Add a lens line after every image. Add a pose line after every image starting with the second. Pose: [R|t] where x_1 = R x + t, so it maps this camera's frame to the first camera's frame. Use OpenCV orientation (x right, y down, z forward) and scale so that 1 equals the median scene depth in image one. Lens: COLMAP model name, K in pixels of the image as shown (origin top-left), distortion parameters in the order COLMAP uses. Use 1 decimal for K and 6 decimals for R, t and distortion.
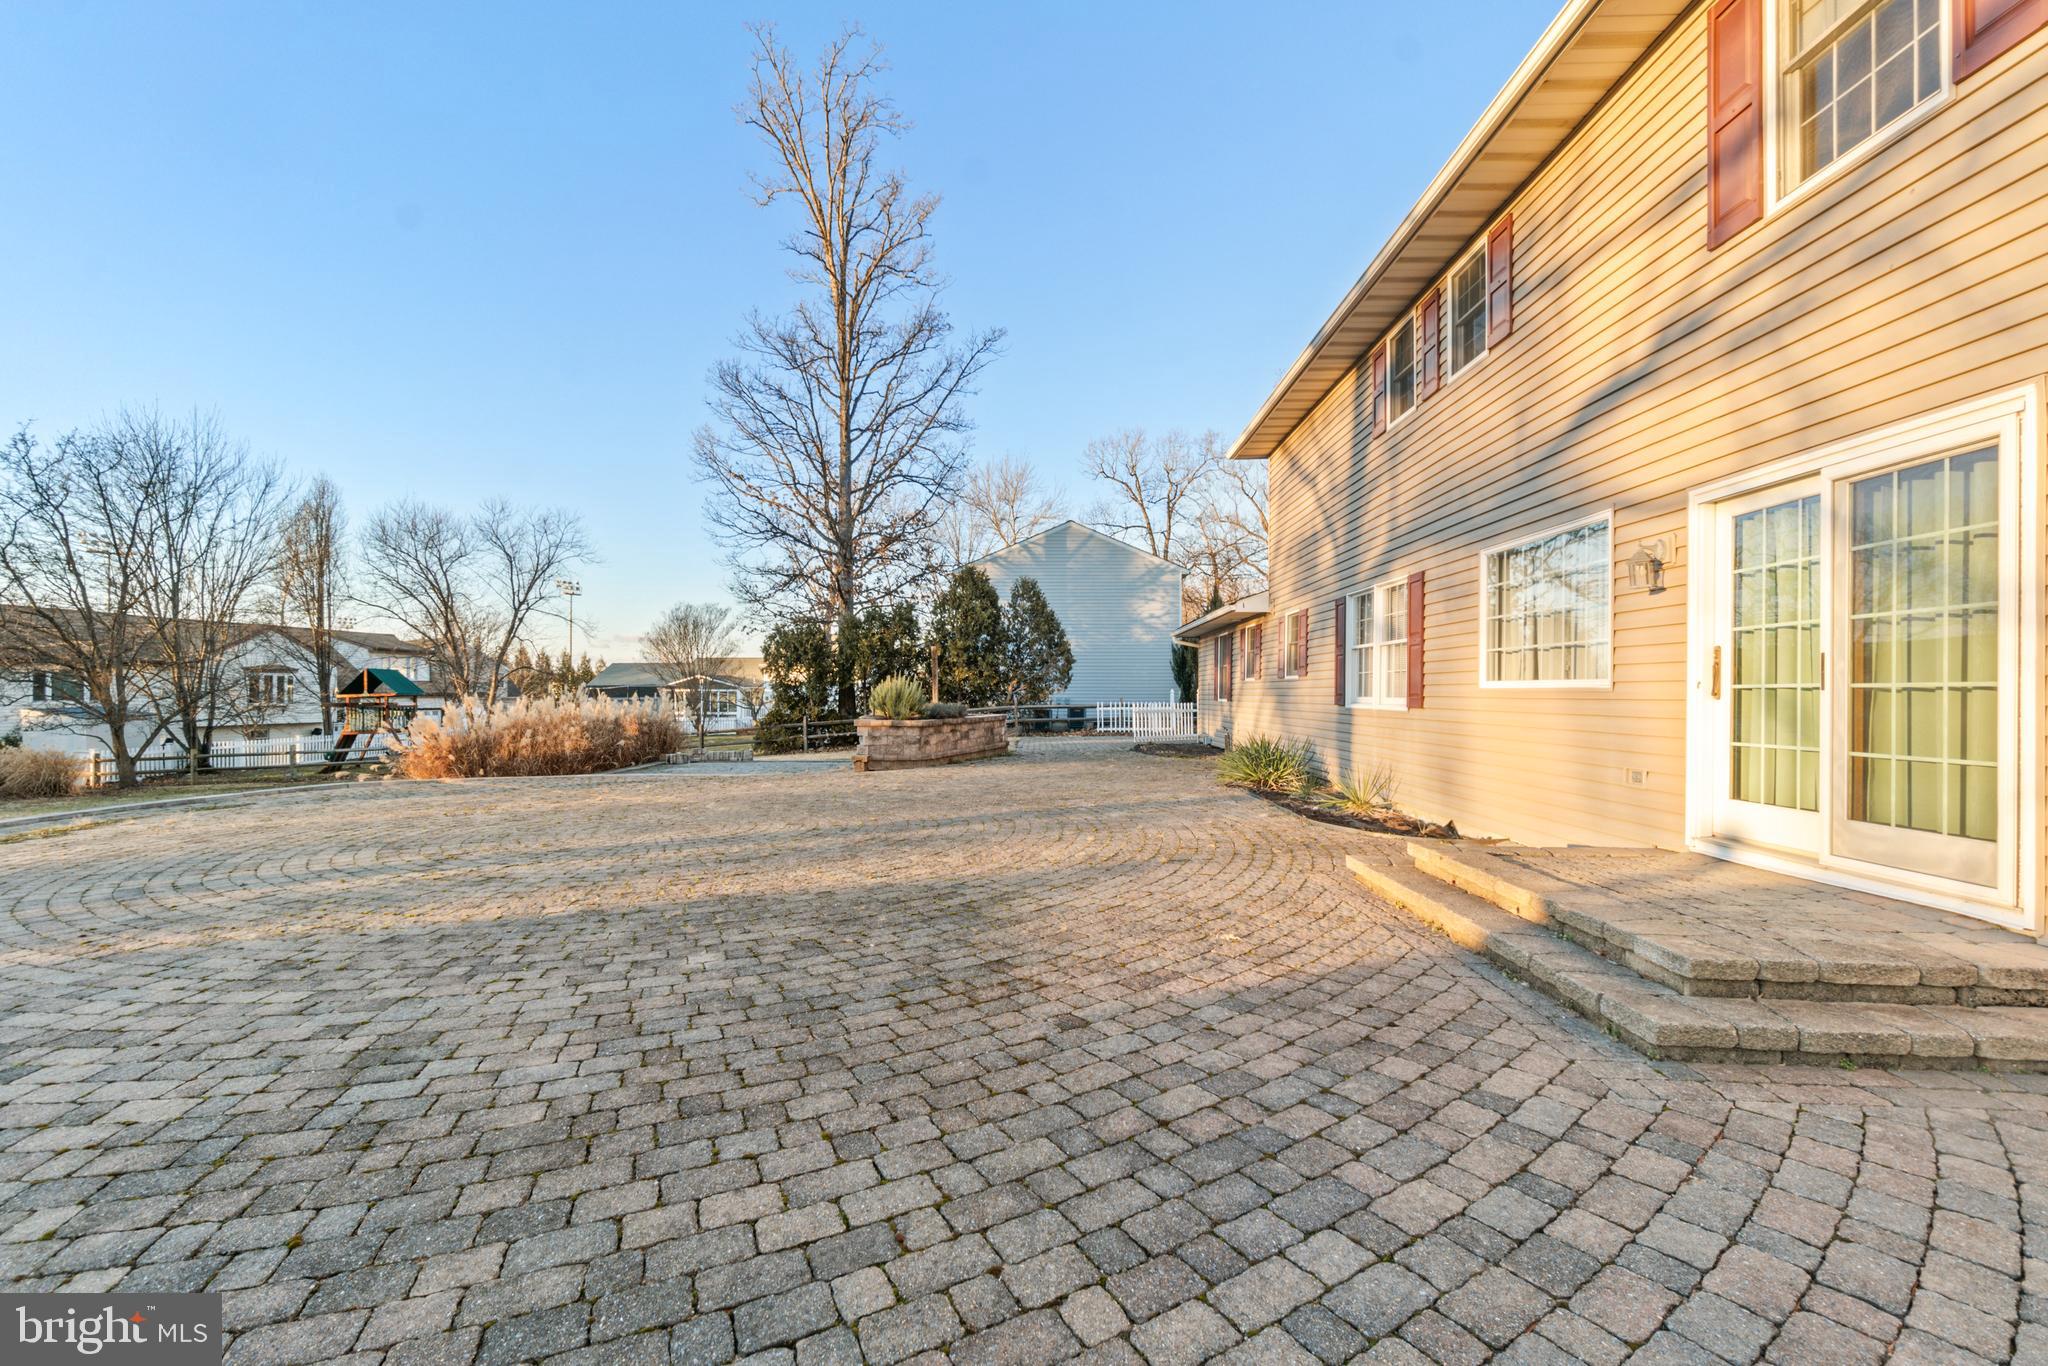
lens RADIAL K [[895.0, 0, 1017.7], [0, 895.0, 684.0], [0, 0, 1]] dist [-0.002813, -0.000255]
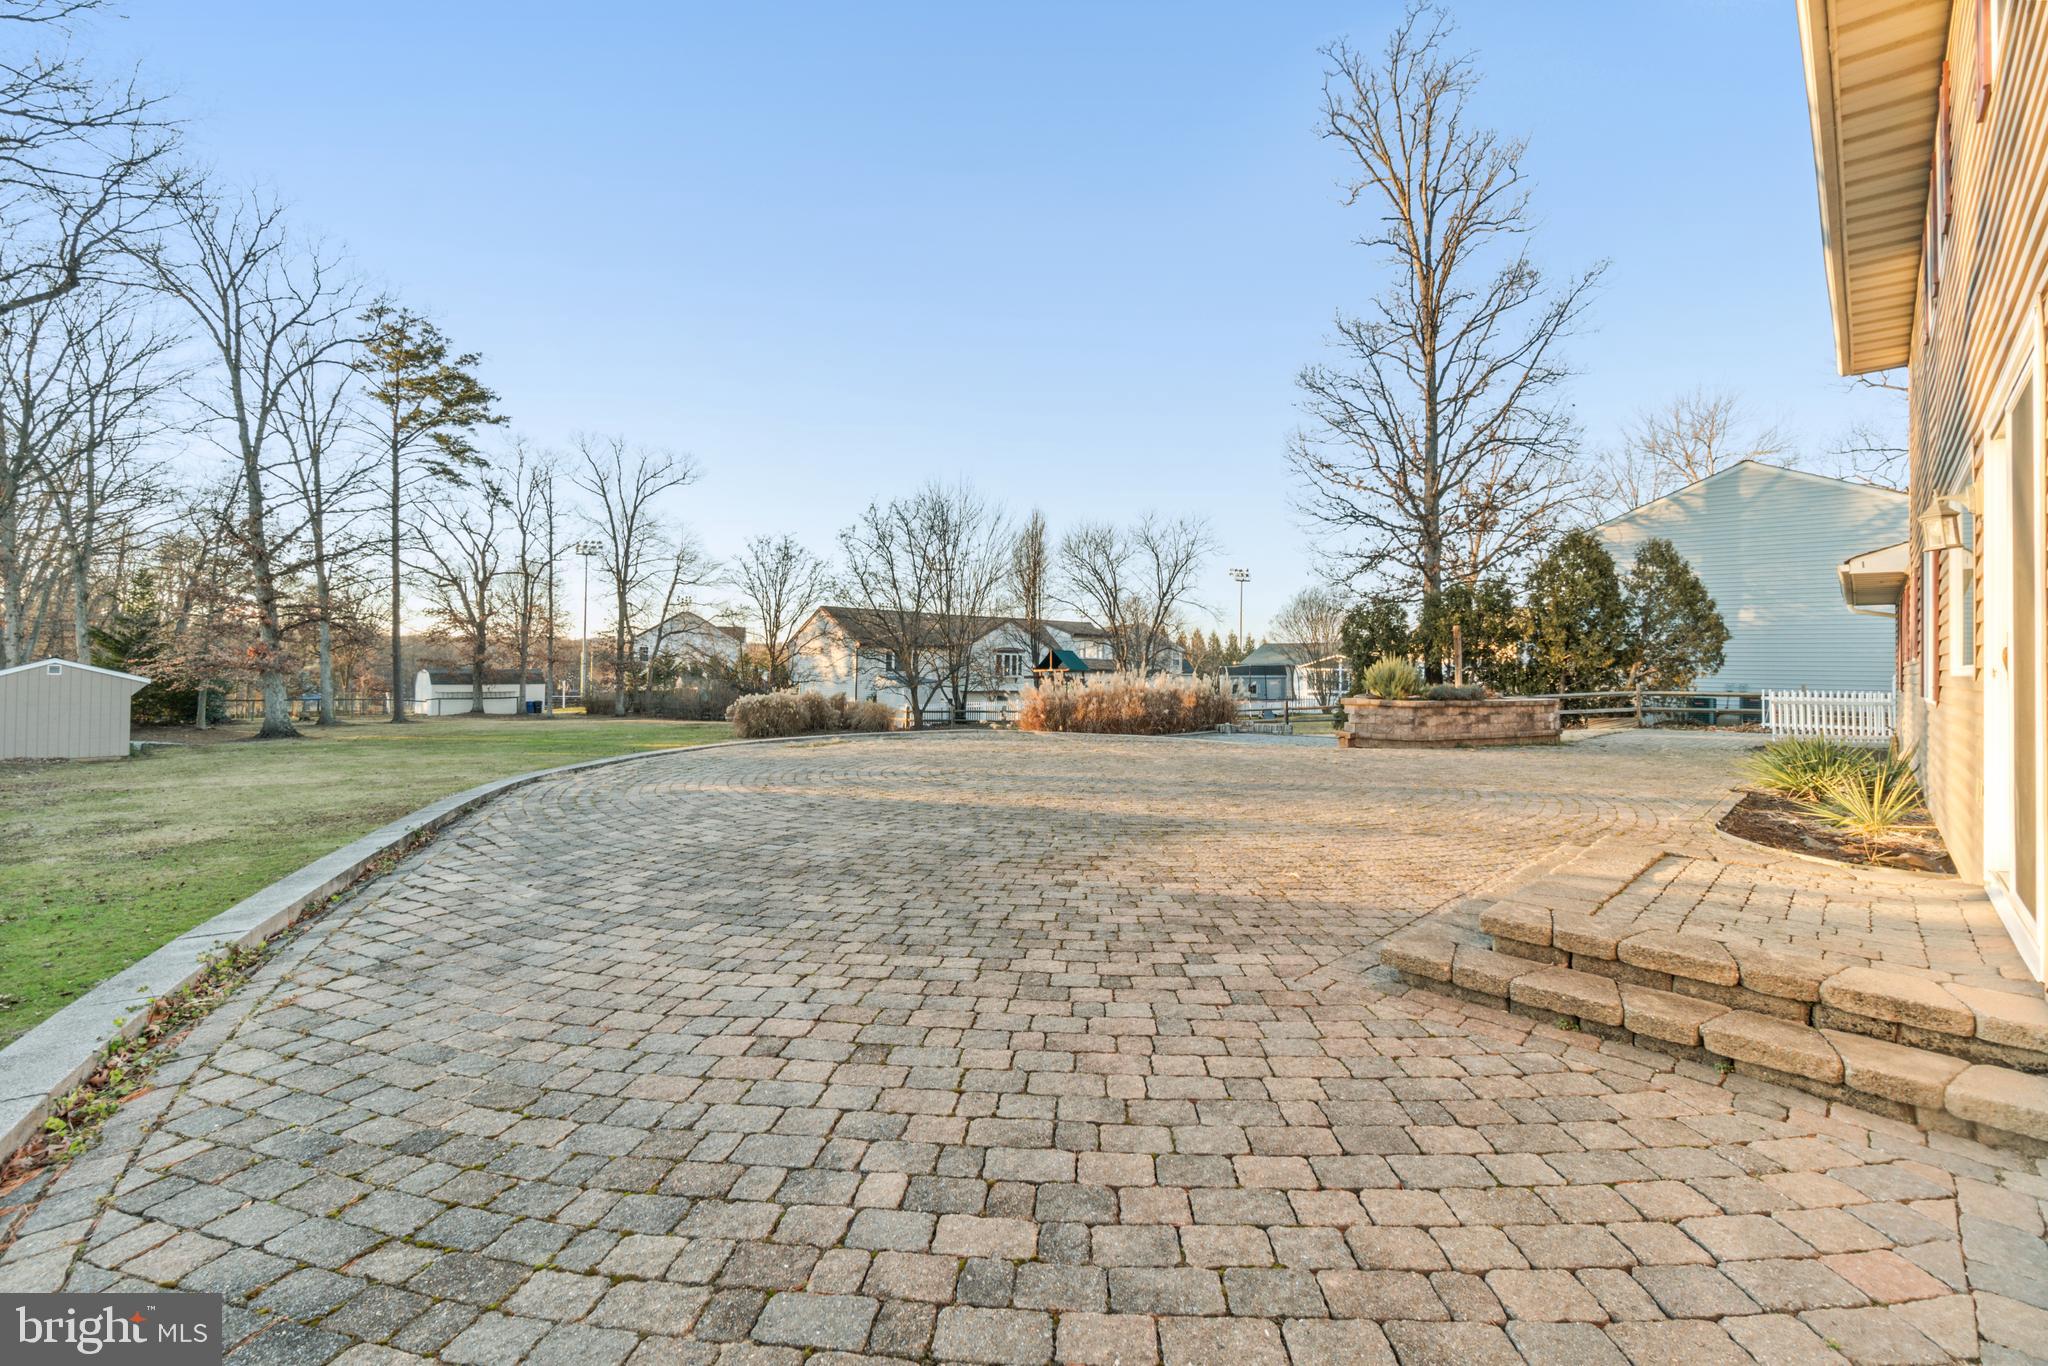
lens RADIAL K [[903.0, 0, 1023.6], [0, 903.0, 644.1], [0, 0, 1]] dist [-0.001533, -0.000040]
pose [[0.752077, -0.007364, -0.659034, 0.419023], [-0.006404, 0.999809, -0.018480, -0.003273], [0.659044, 0.018119, 0.751886, -0.093831]]
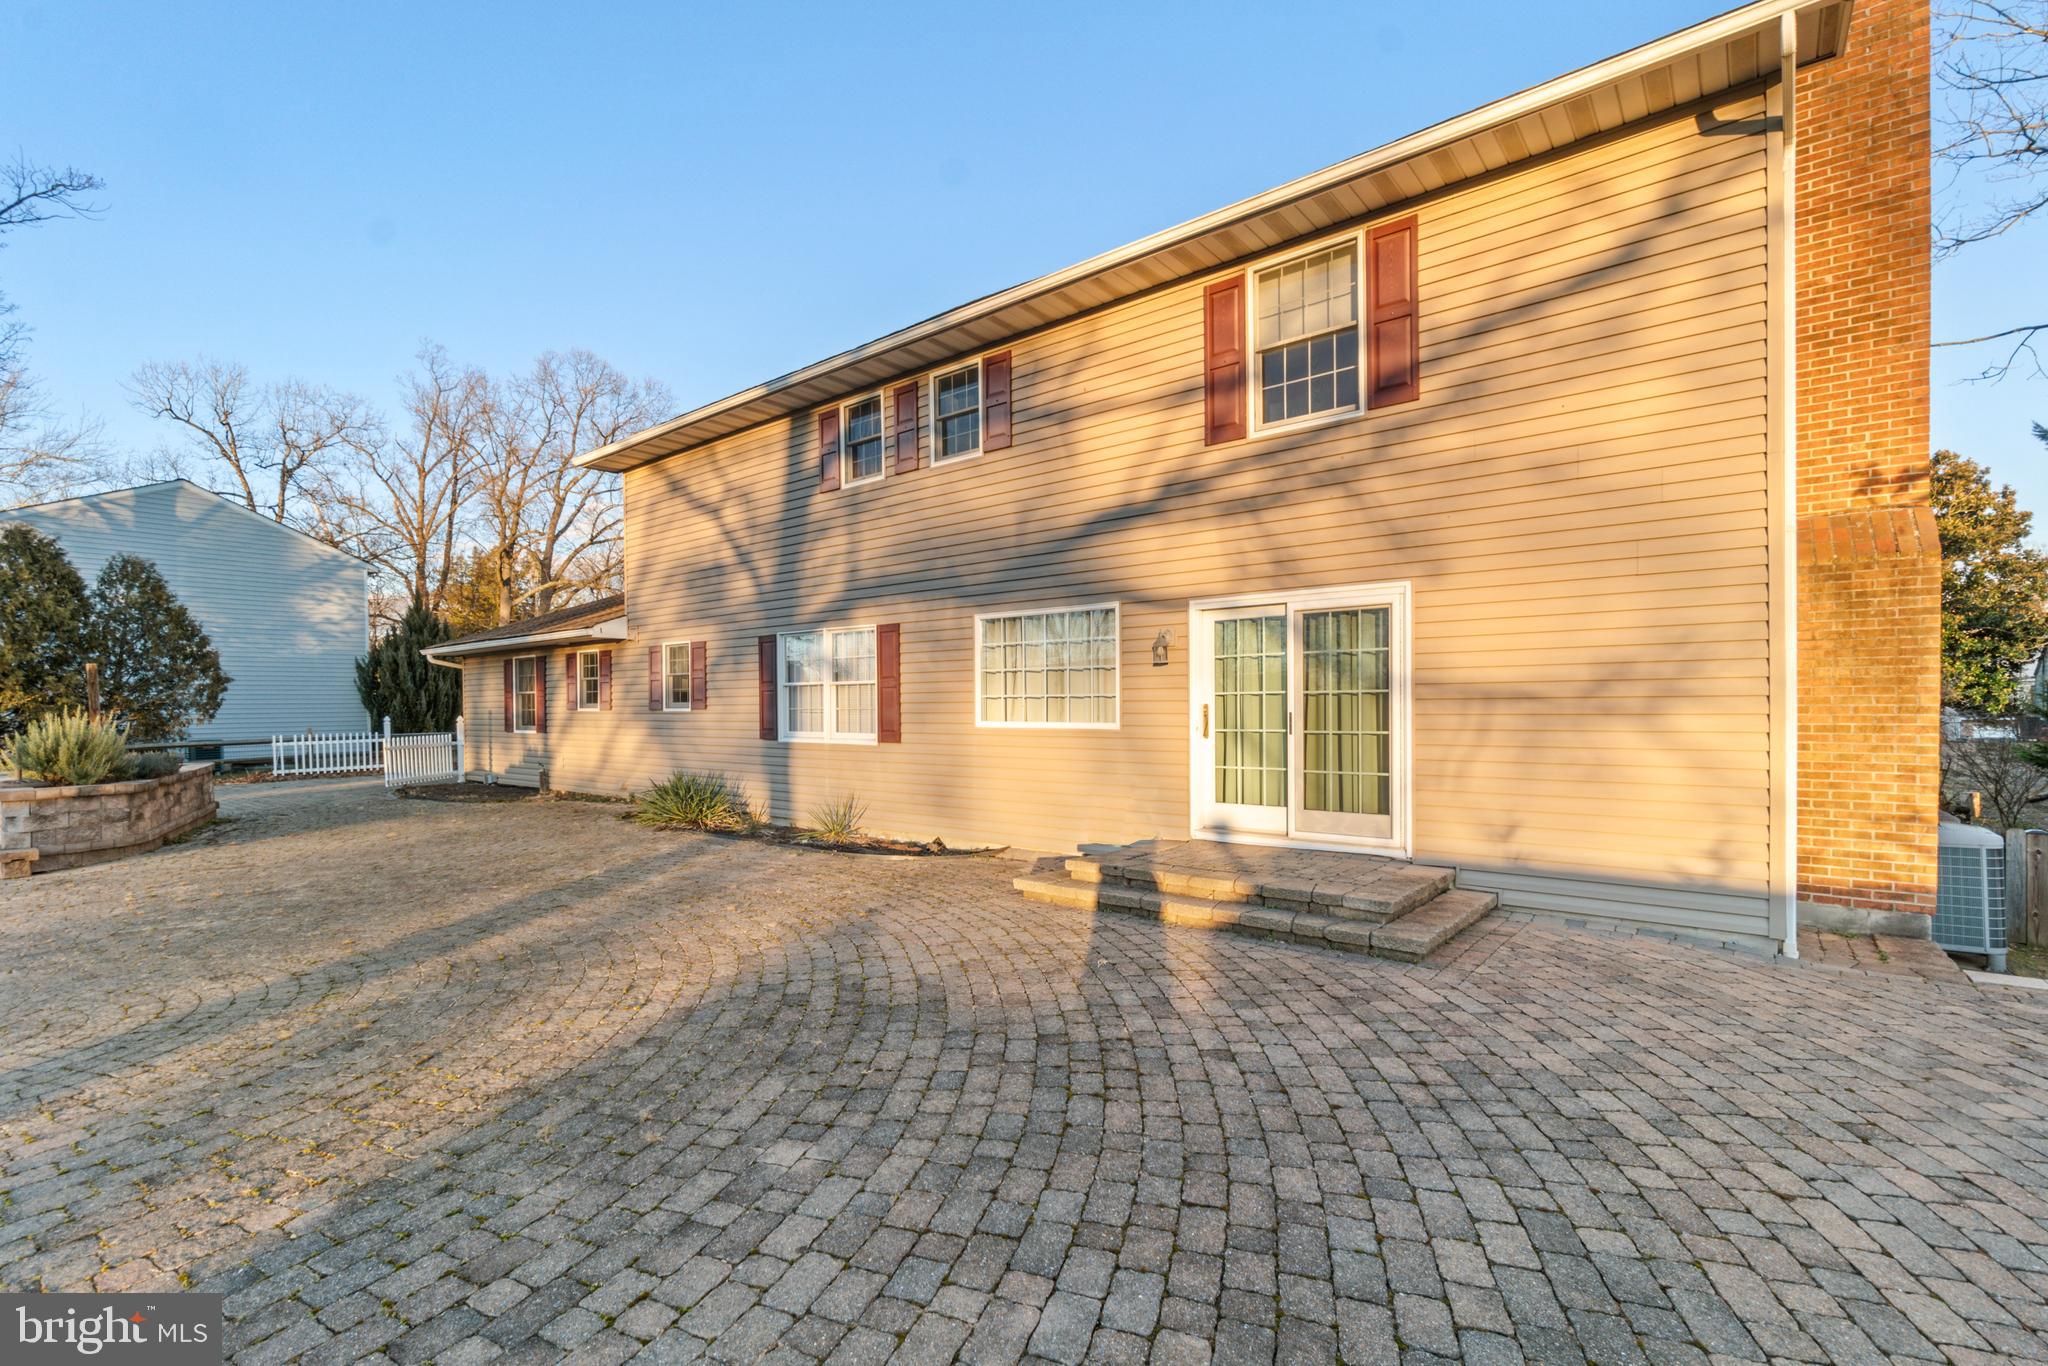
lens RADIAL K [[898.4, 0, 1016.7], [0, 898.4, 702.6], [0, 0, 1]] dist [-0.005451, 0.000277]
pose [[0.612575, -0.005952, 0.790390, -0.409855], [0.002597, 0.999981, 0.005518, -0.033876], [-0.790408, -0.001328, 0.612579, 0.201199]]
